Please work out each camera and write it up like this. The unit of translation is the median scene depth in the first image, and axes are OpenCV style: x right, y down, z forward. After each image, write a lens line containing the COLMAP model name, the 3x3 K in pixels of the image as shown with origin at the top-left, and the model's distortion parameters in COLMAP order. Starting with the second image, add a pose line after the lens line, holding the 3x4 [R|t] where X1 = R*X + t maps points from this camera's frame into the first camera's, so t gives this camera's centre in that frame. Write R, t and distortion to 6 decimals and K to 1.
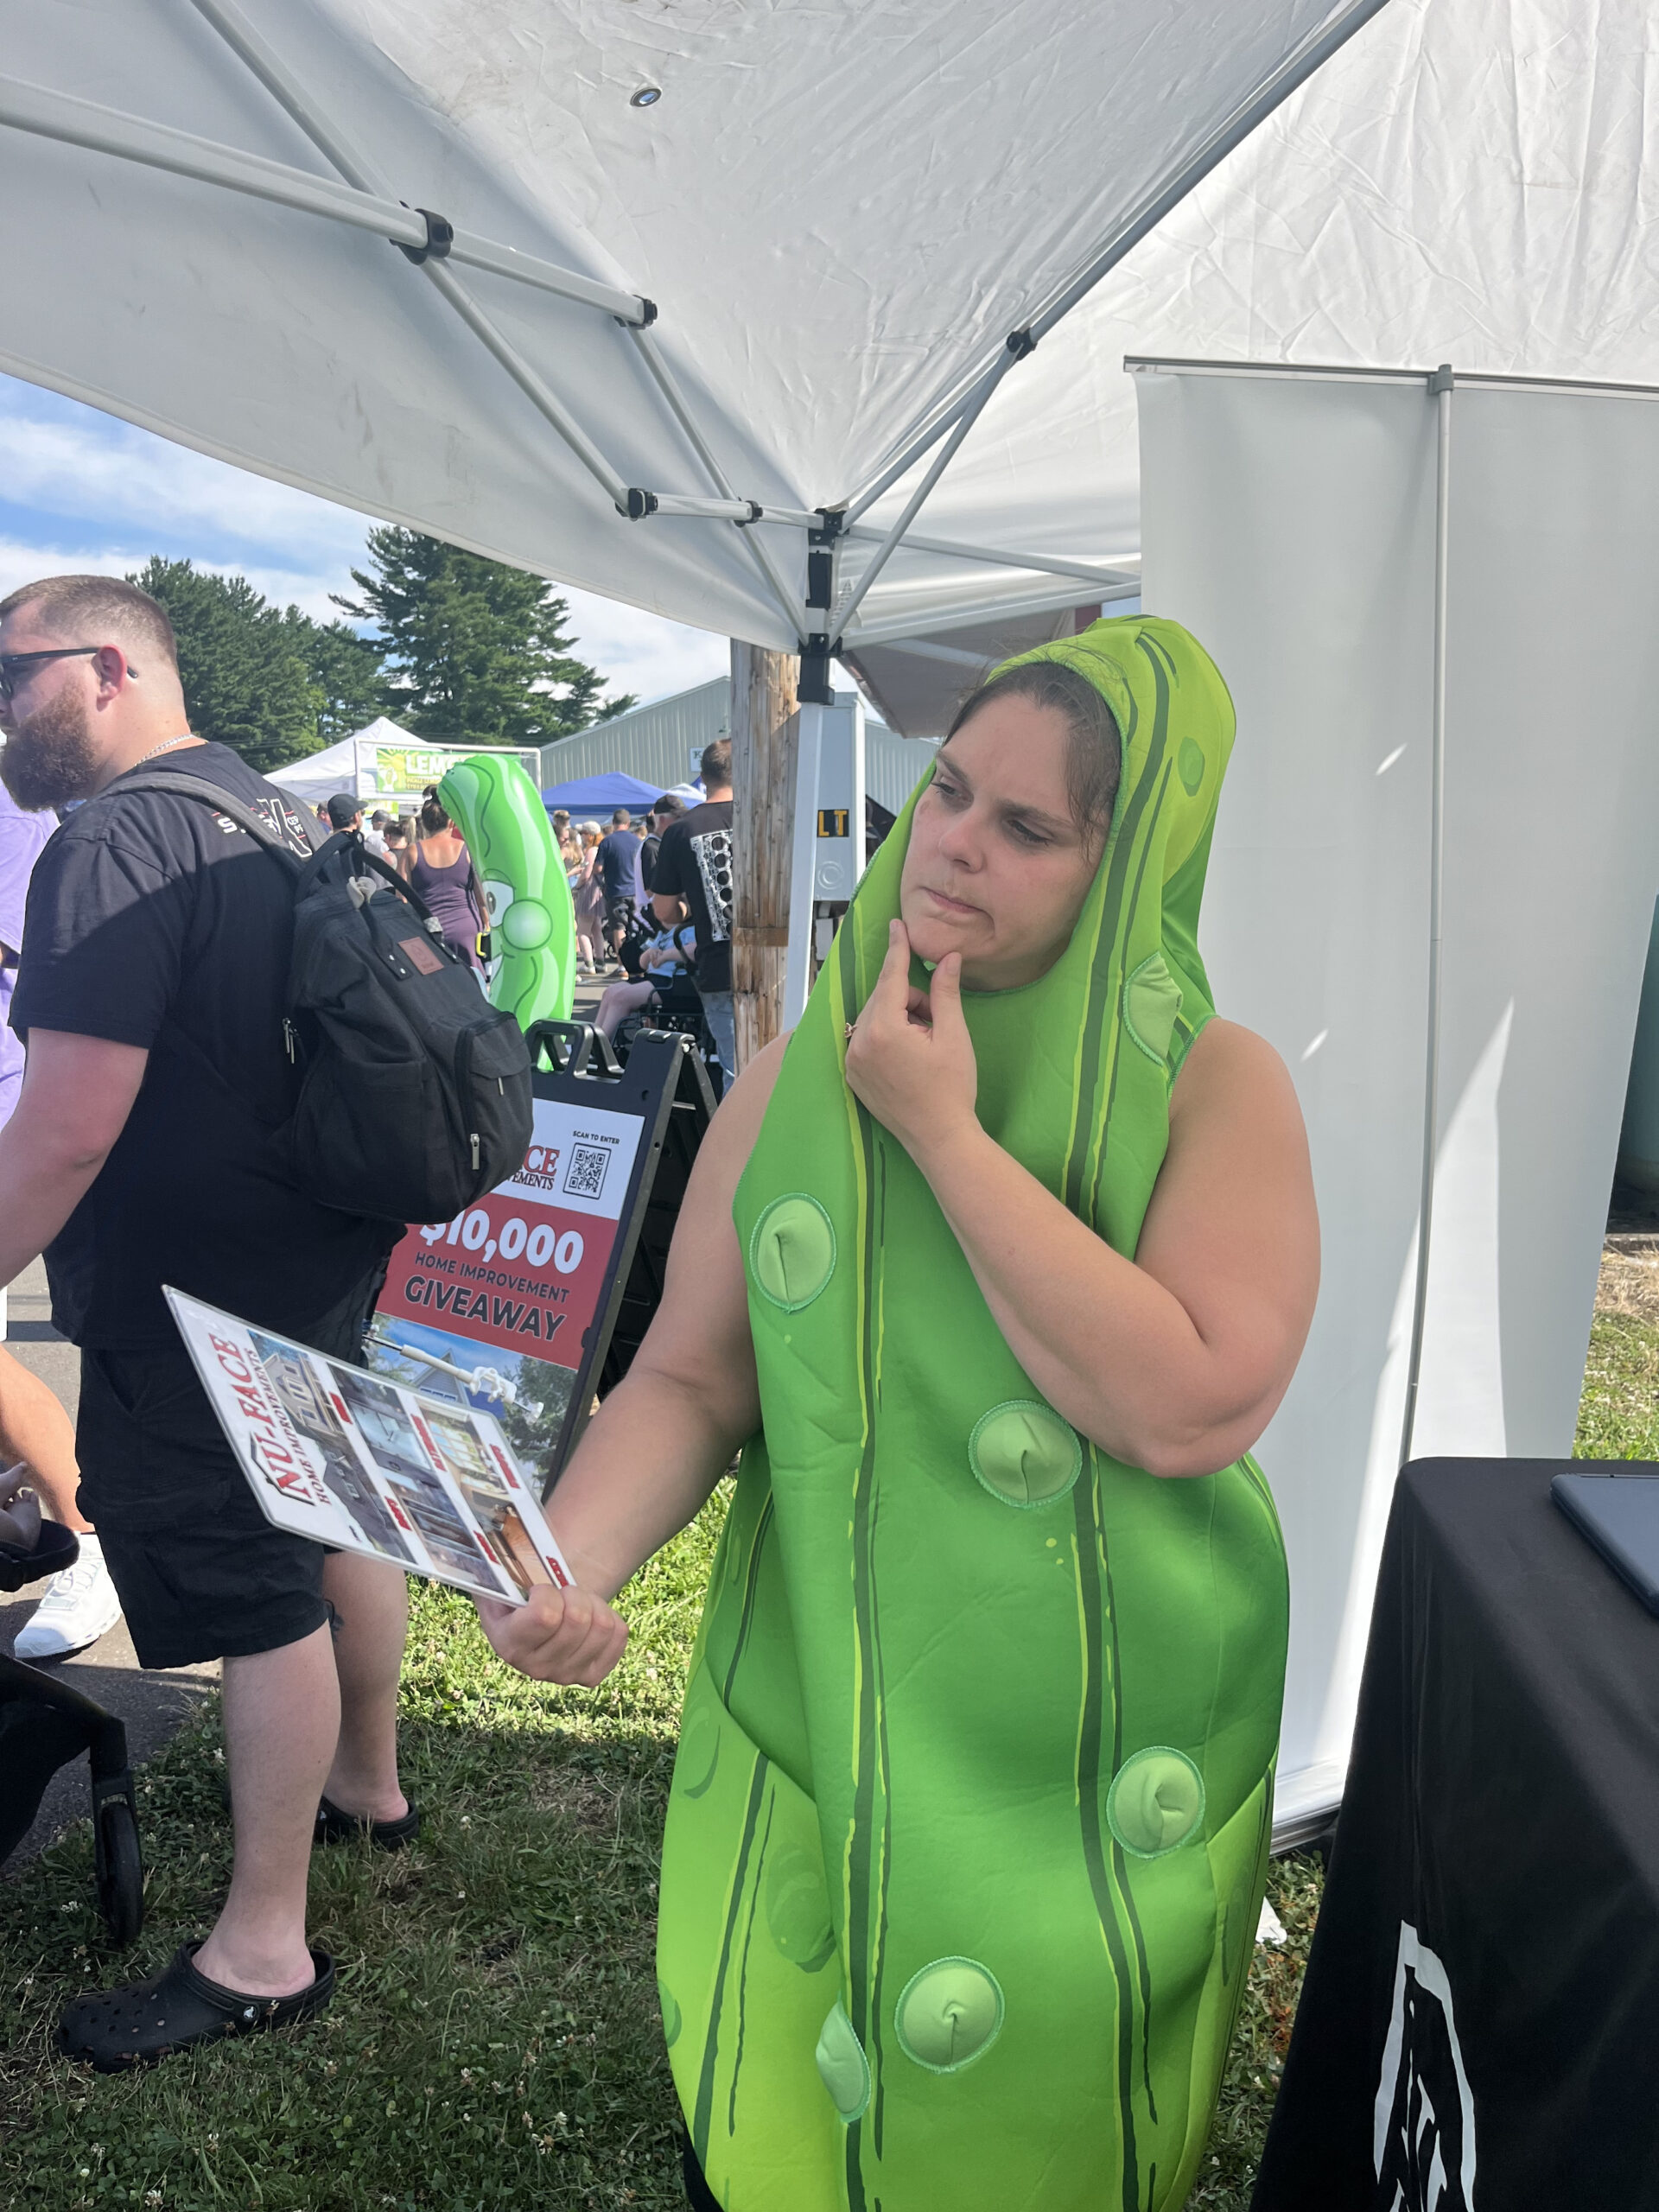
lens RADIAL K [[1687.5, 0, 839.0], [0, 1687.5, 1108.5], [0, 0, 1]] dist [0.115332, -0.235711]
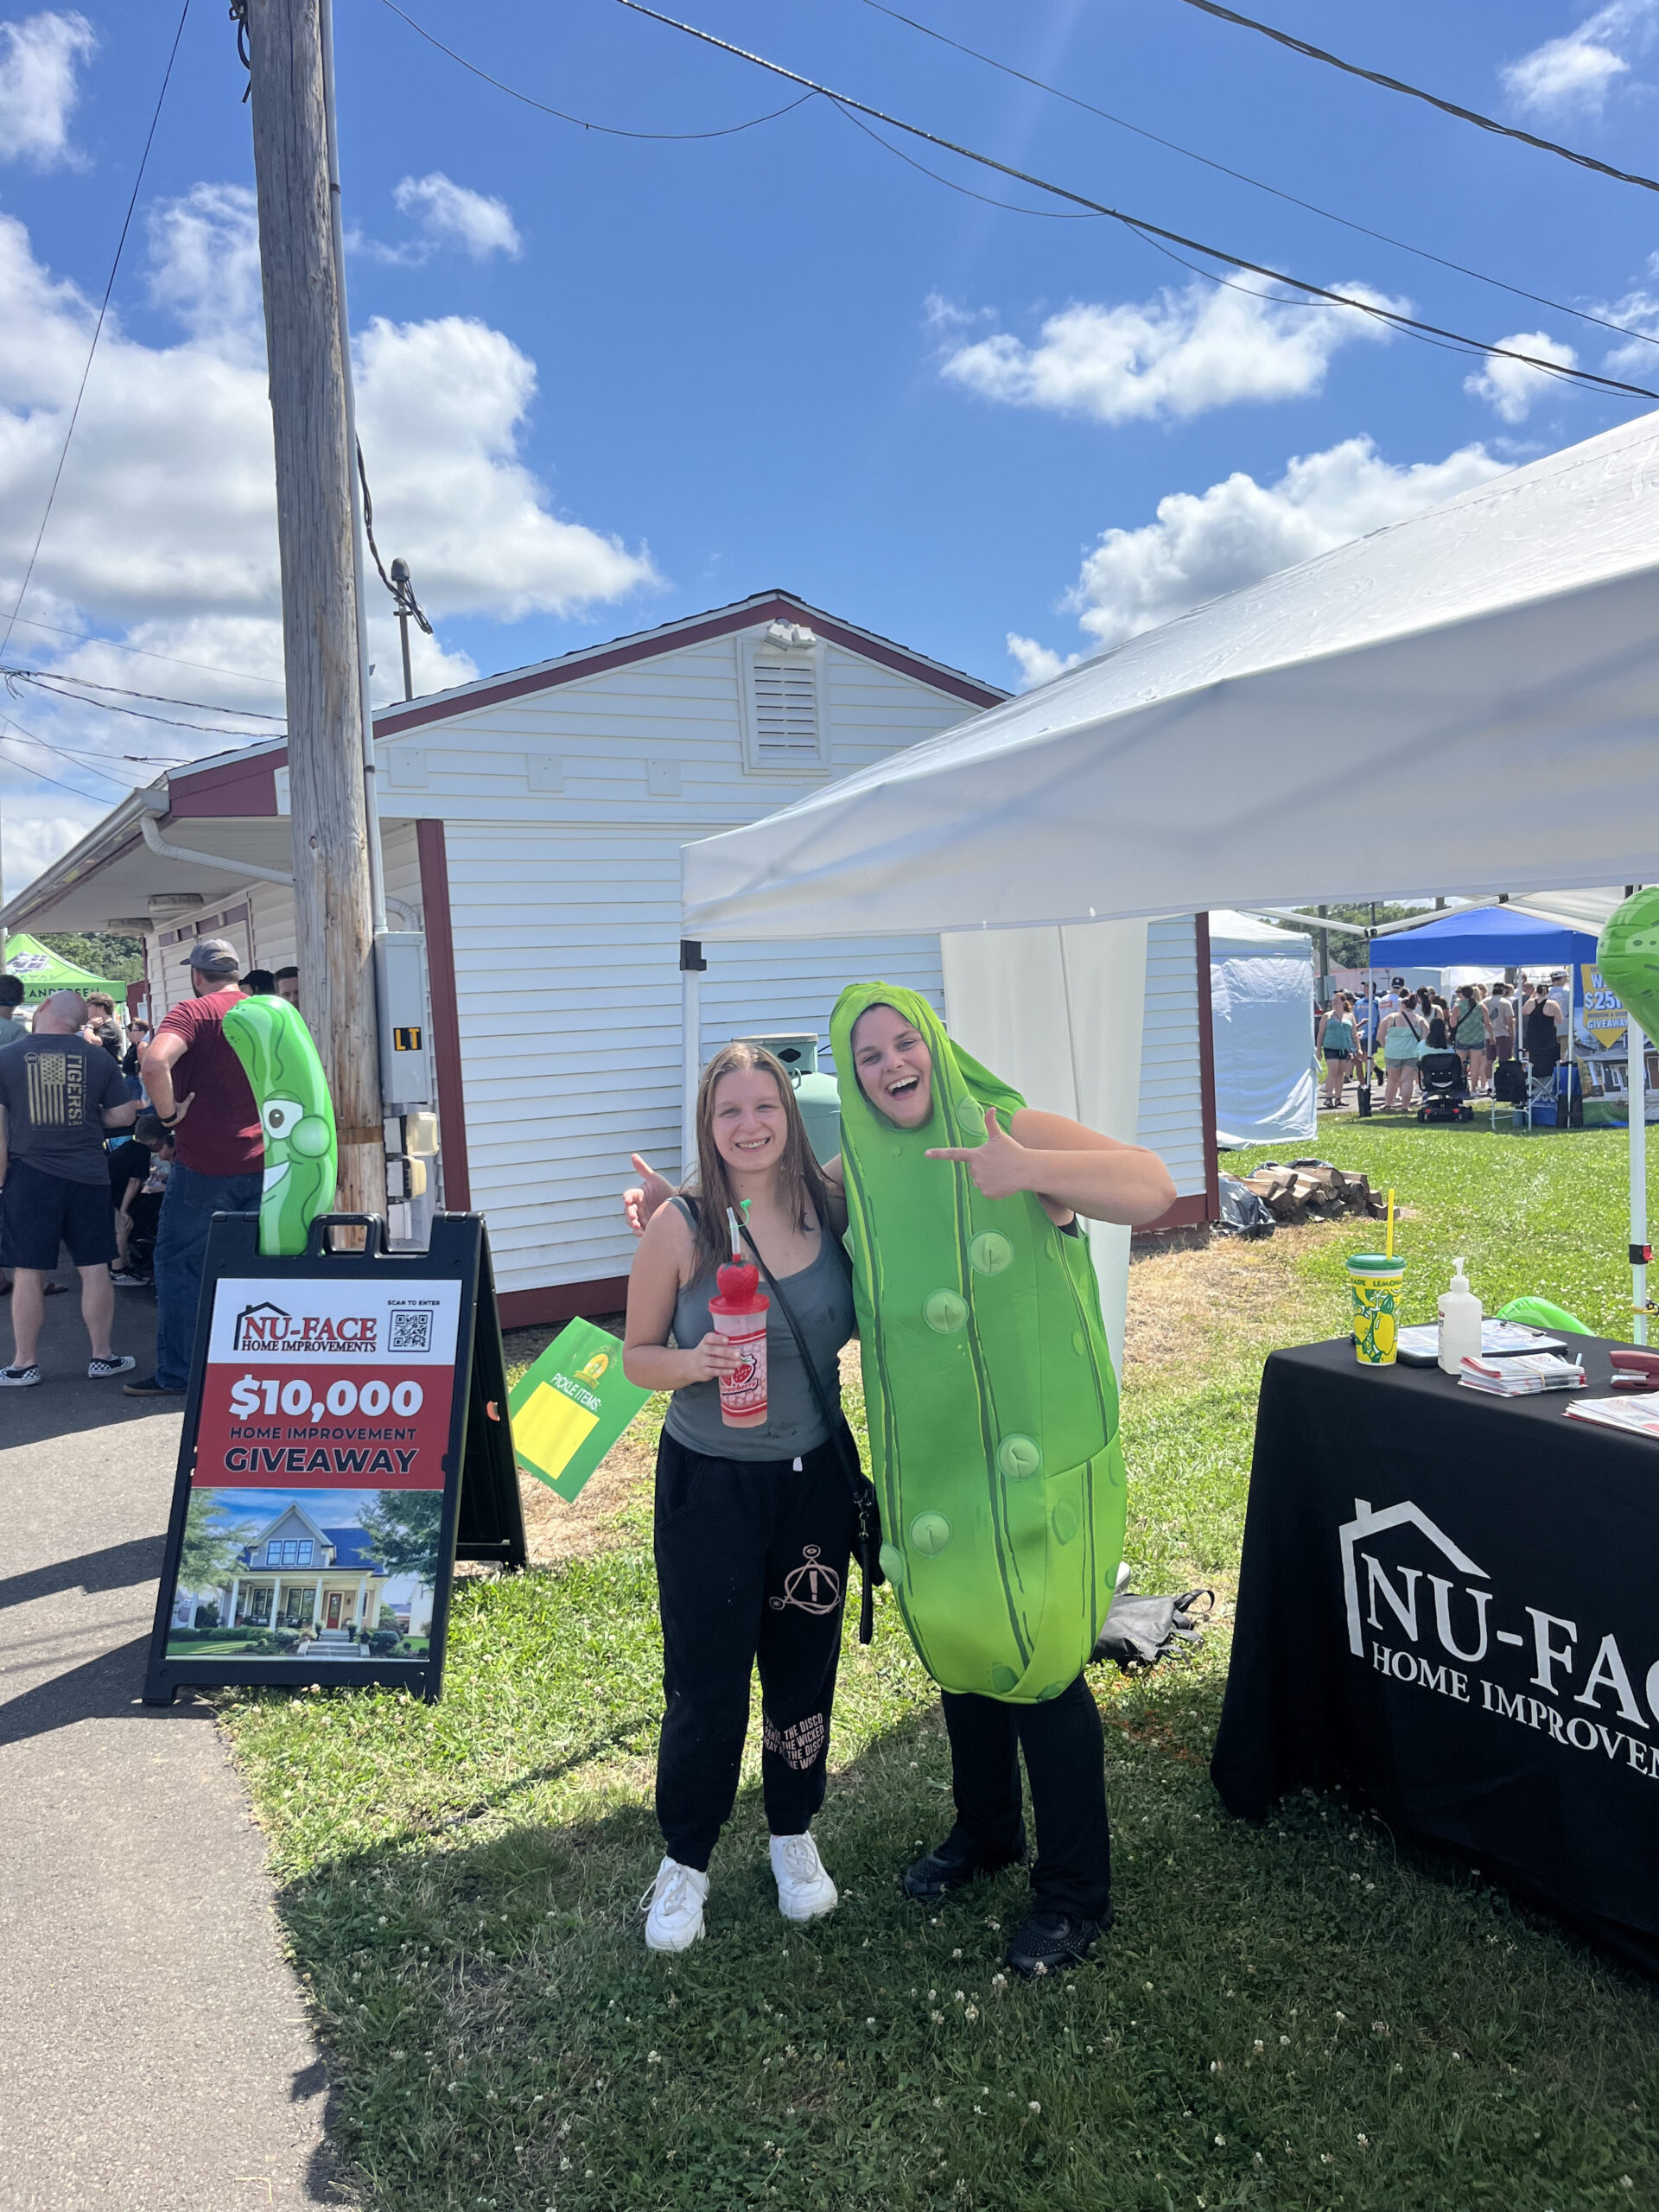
lens RADIAL K [[1695.0, 0, 849.8], [0, 1695.0, 1122.1], [0, 0, 1]] dist [0.011823, 0.005306]
pose [[0.815754, -0.060901, 0.575184, -0.039636], [0.115004, 0.991664, -0.058106, -0.000351], [-0.566851, 0.113548, 0.815958, -0.013626]]
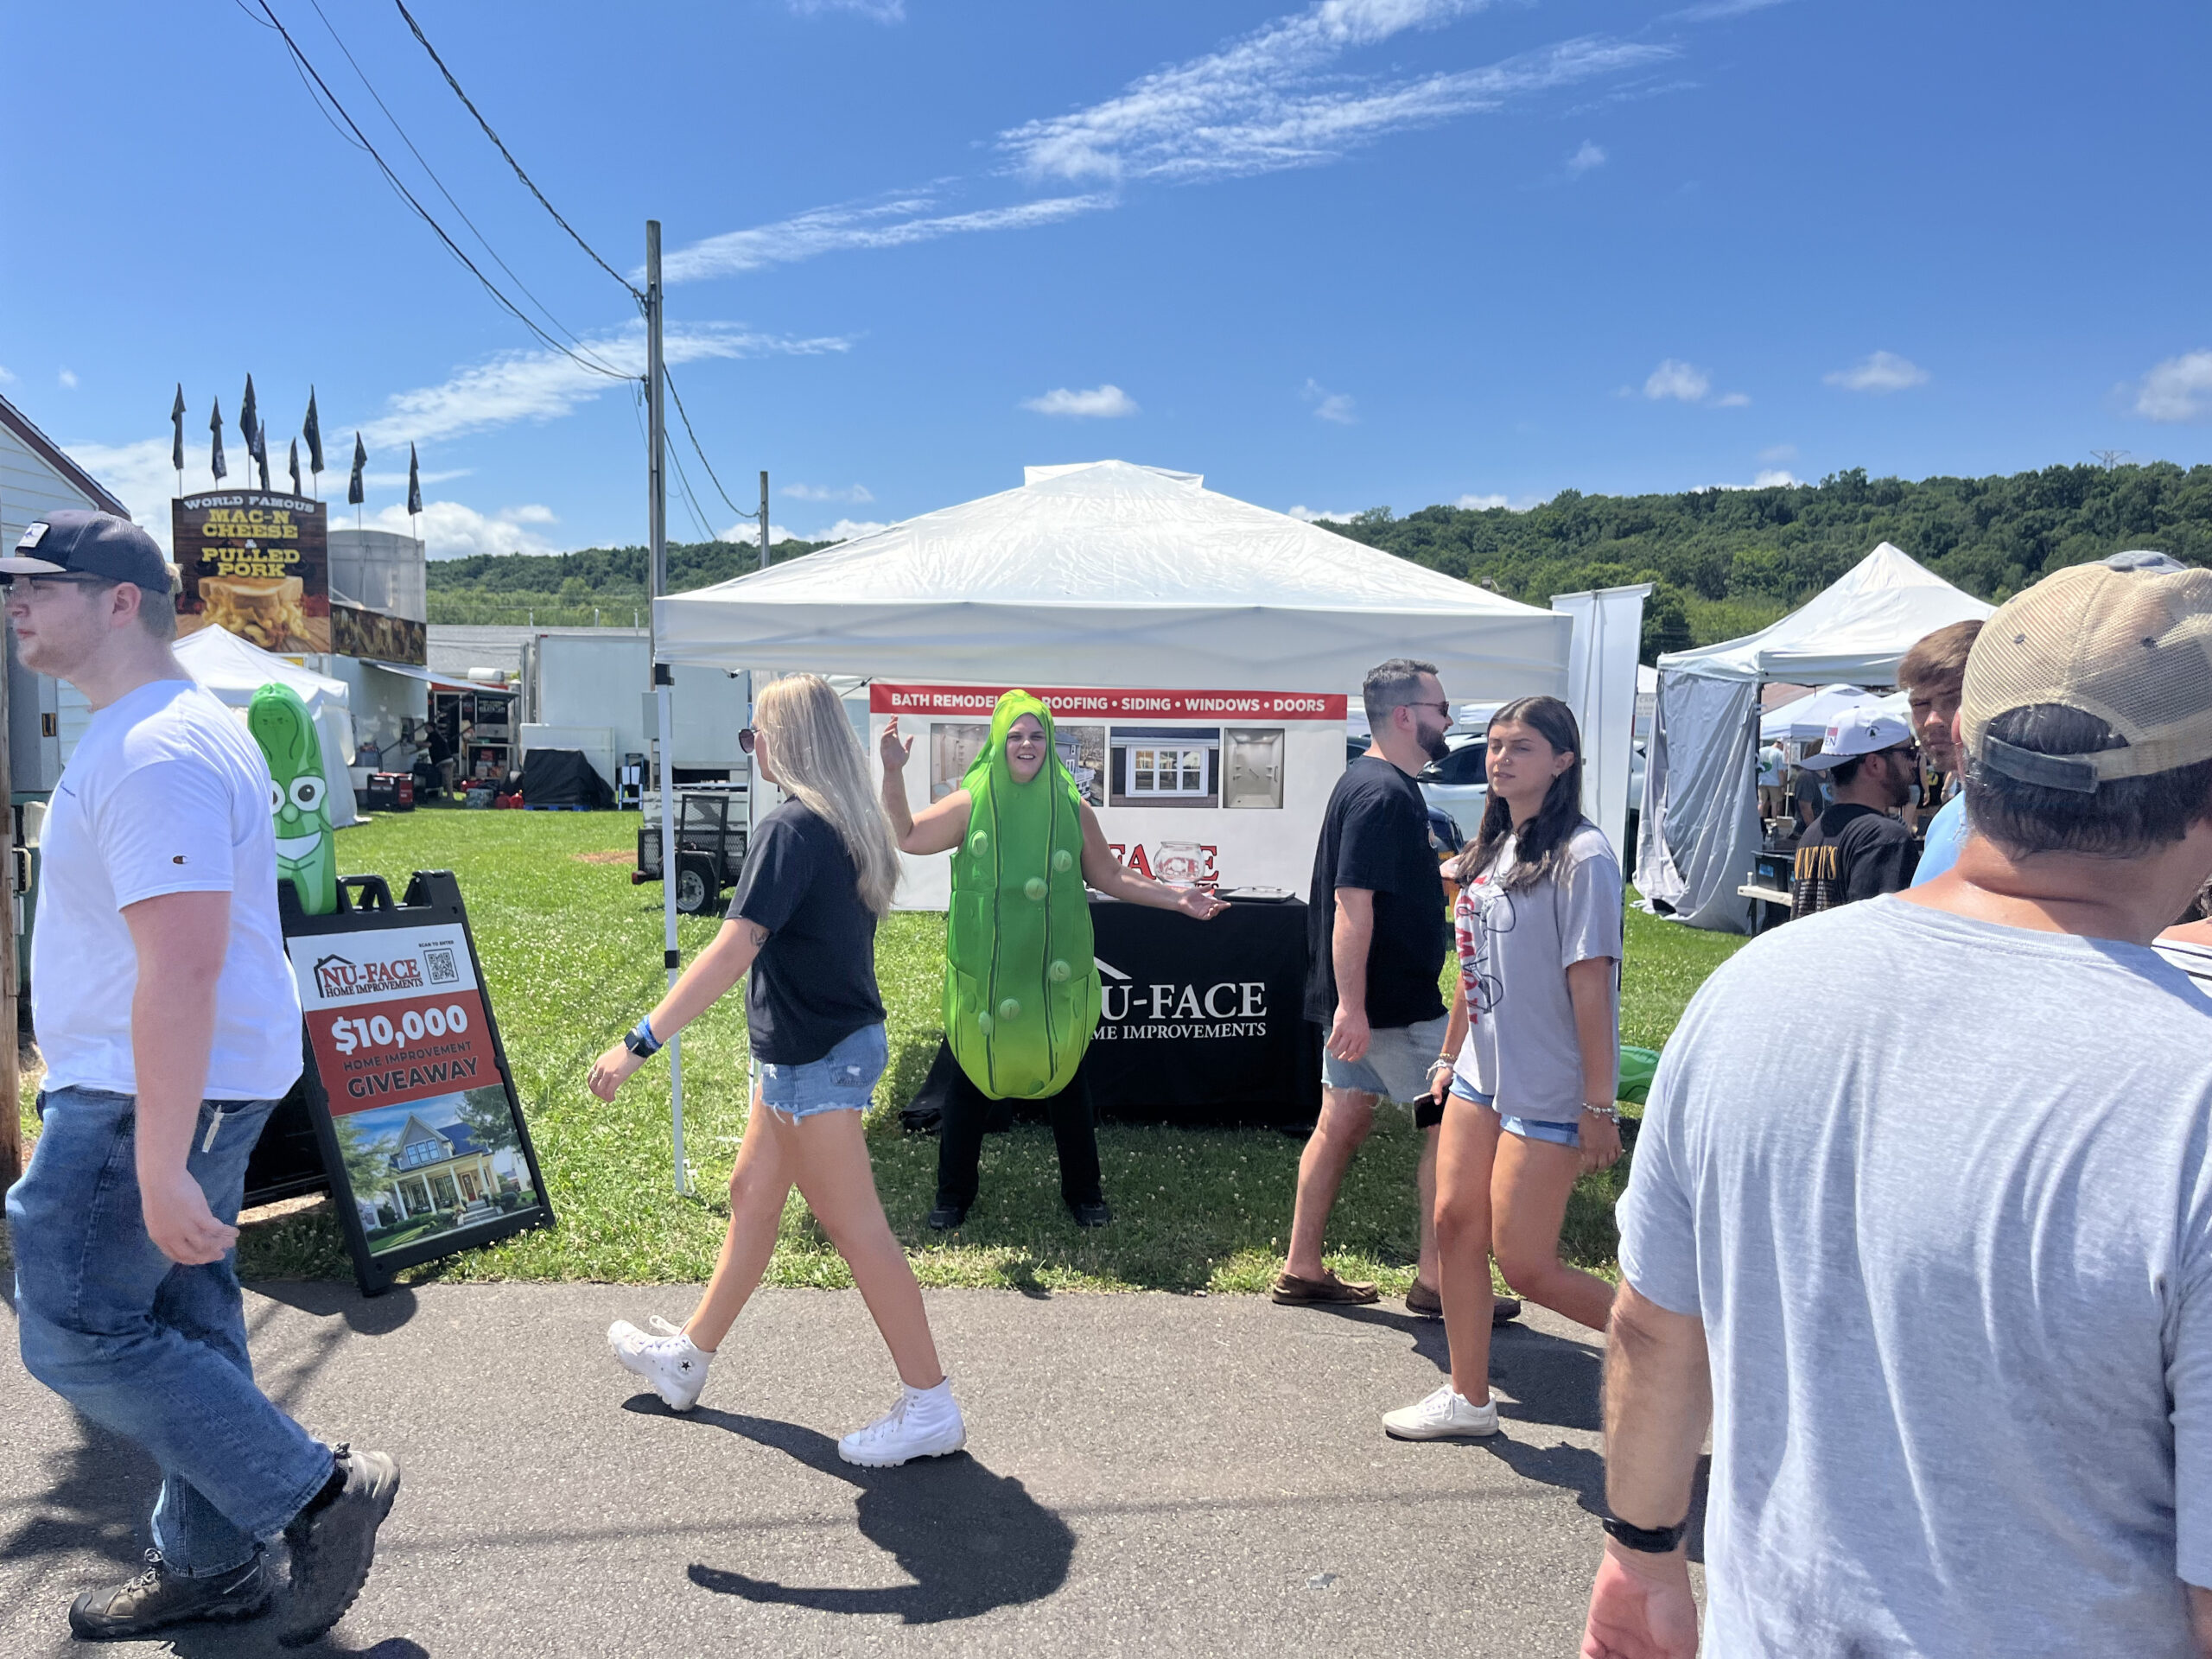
lens RADIAL K [[1694.5, 0, 1115.3], [0, 1694.5, 888.5], [0, 0, 1]] dist [0.007313, 0.011340]
pose [[-0.191413, -0.094510, 0.976949, -0.115959], [0.139945, 0.982556, 0.122472, -0.008803], [-0.971481, 0.160162, -0.174848, 0.045336]]
